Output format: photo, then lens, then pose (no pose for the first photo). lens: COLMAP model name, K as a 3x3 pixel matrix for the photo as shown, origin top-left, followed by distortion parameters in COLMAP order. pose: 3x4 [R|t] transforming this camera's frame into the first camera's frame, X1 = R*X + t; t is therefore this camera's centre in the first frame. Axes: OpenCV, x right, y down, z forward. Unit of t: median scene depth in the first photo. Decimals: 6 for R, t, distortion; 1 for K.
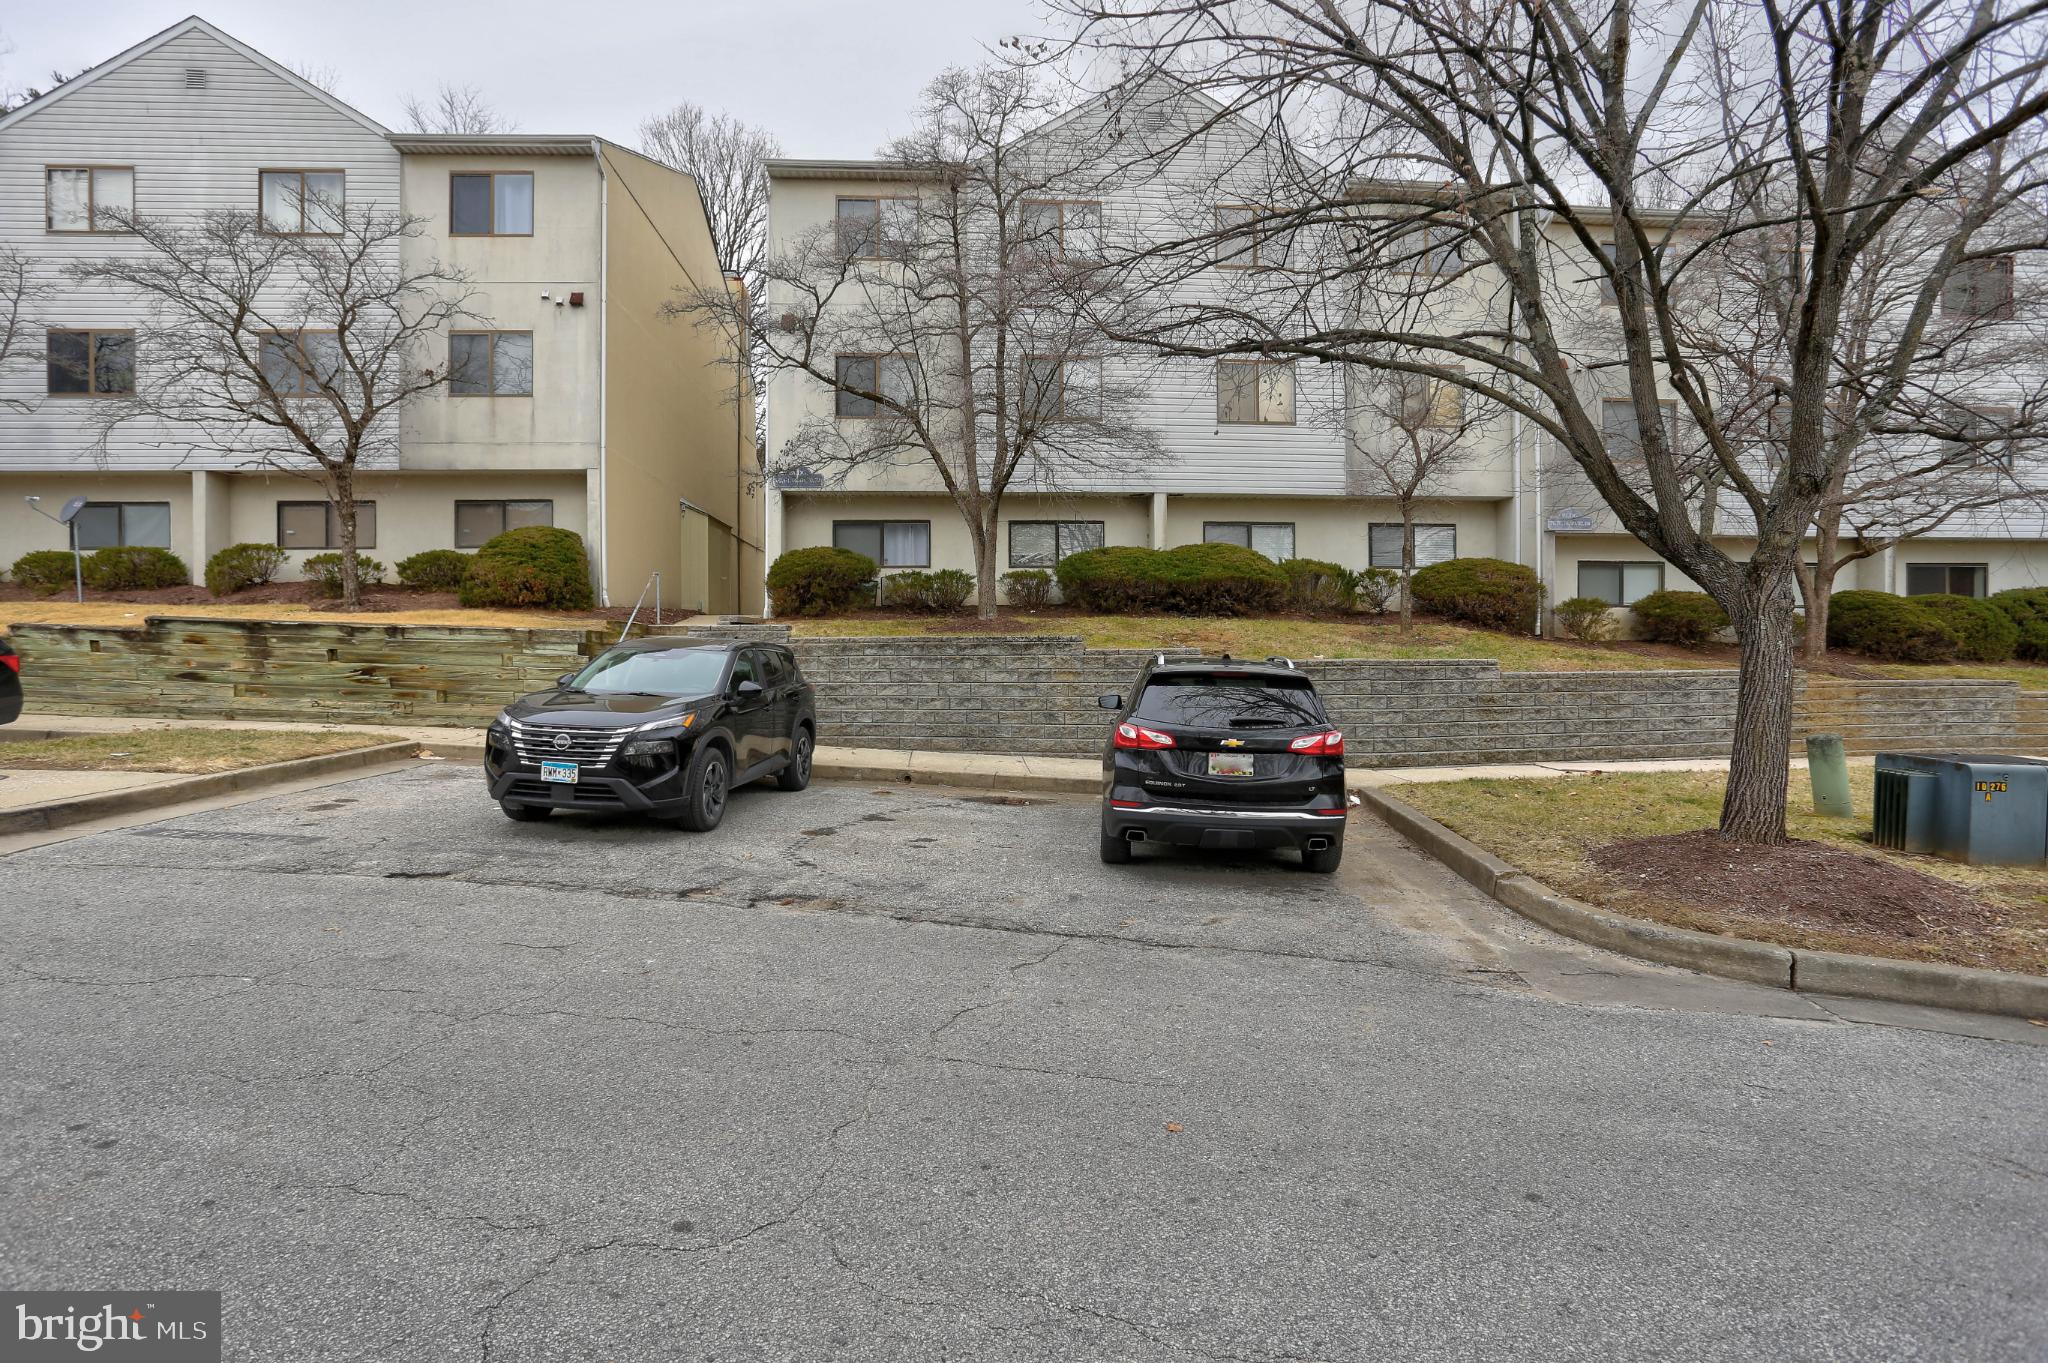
lens RADIAL K [[1030.7, 0, 1024.0], [0, 1030.7, 681.5], [0, 0, 1]] dist [-0.085344, 0.038038]
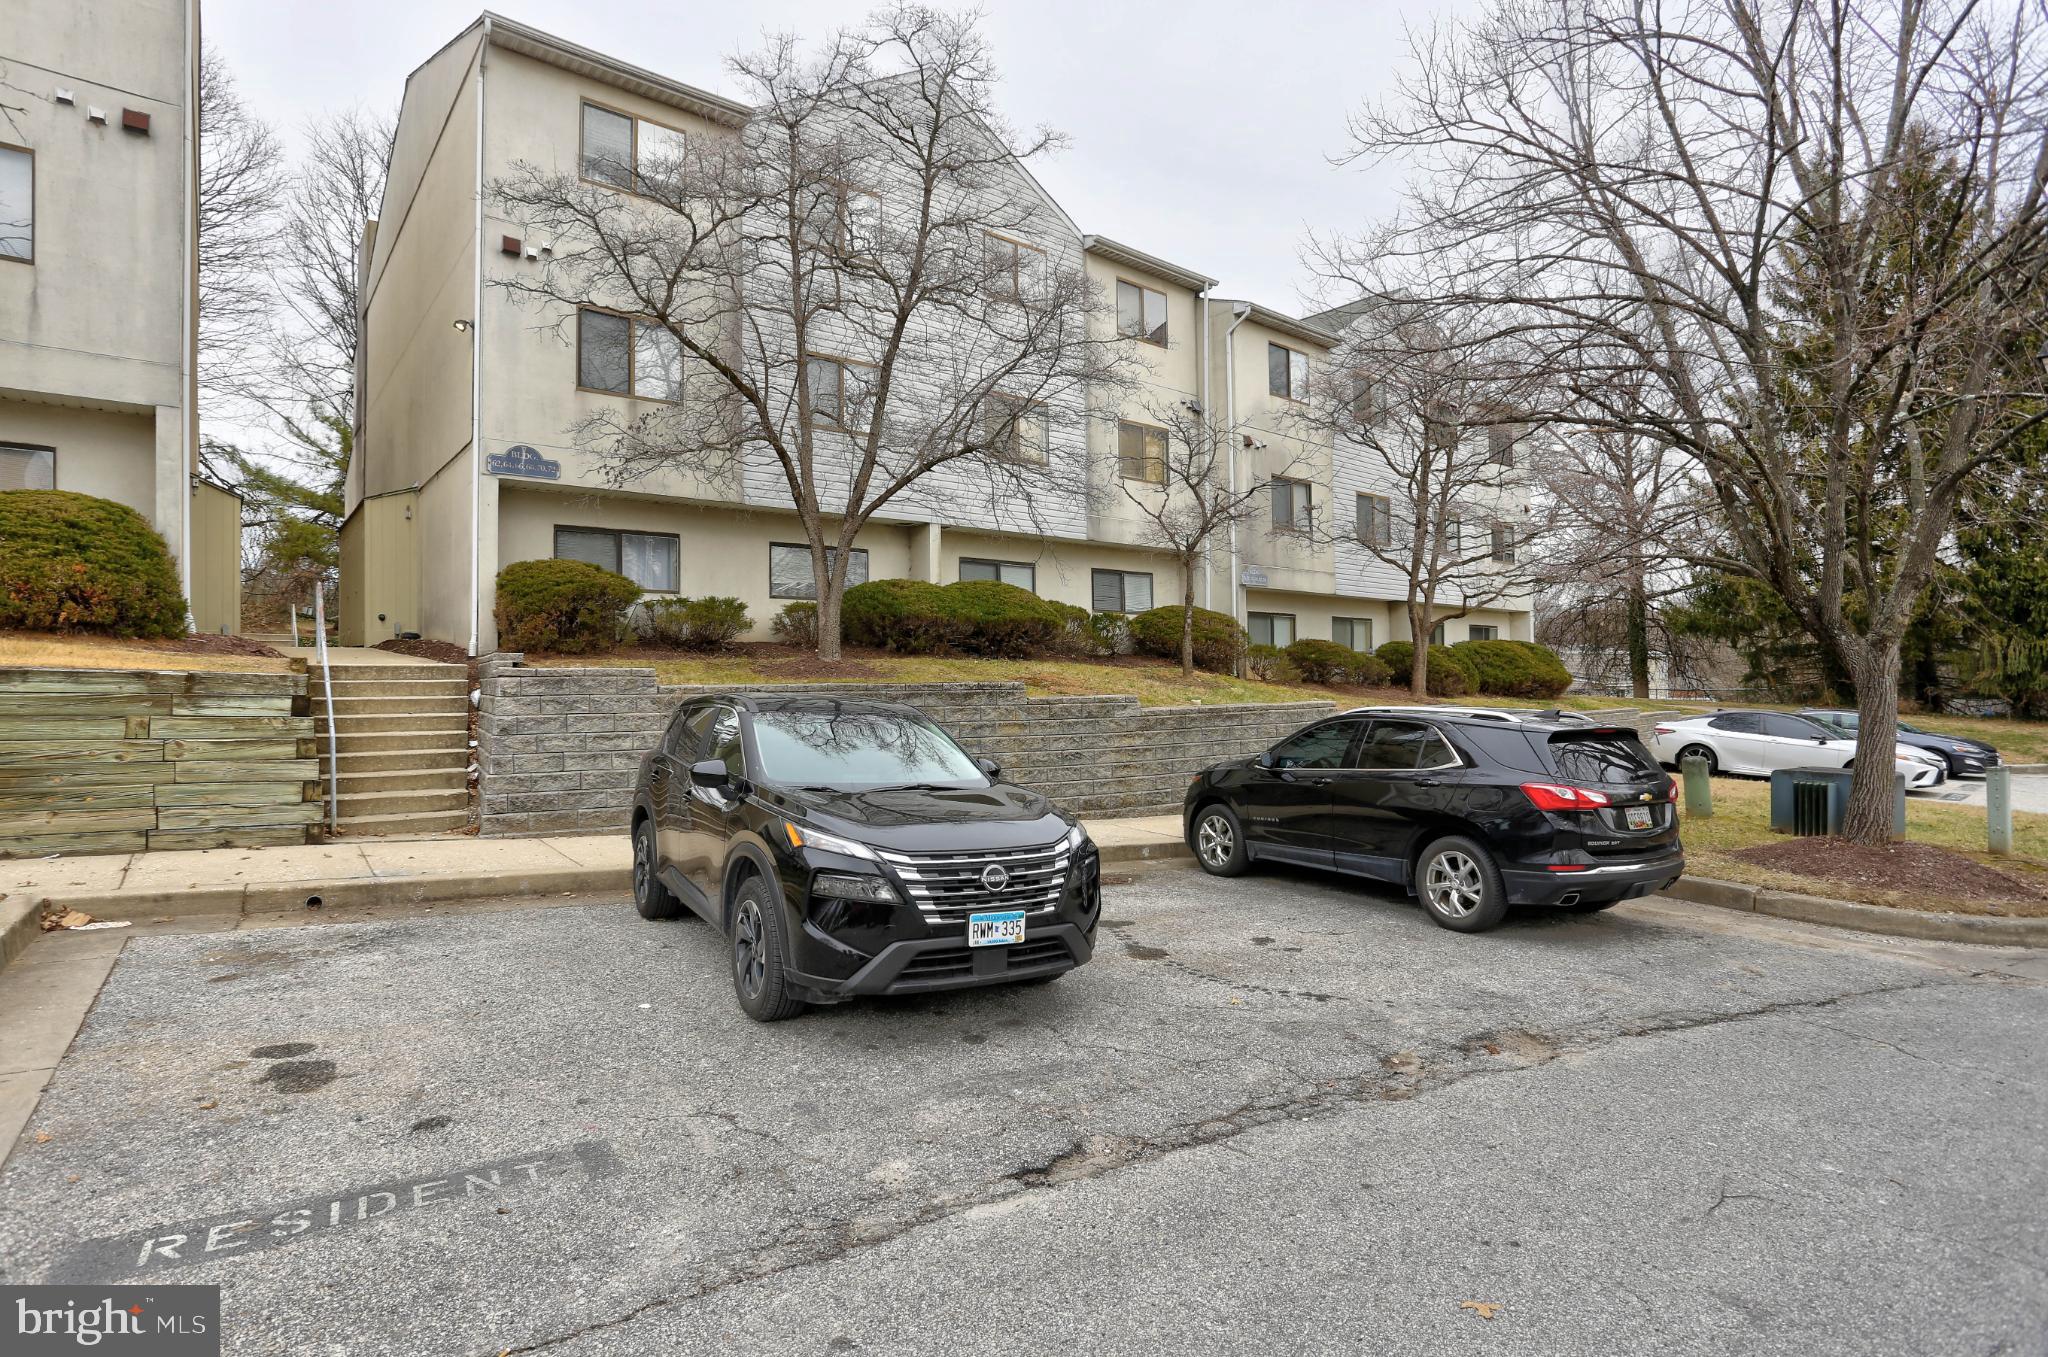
lens RADIAL K [[1030.7, 0, 1024.0], [0, 1030.7, 678.5], [0, 0, 1]] dist [-0.085344, 0.038038]
pose [[0.807851, -0.002286, 0.589383, -0.435942], [0.022574, 0.999379, -0.027065, -0.022586], [-0.588955, 0.035170, 0.807400, 0.267754]]
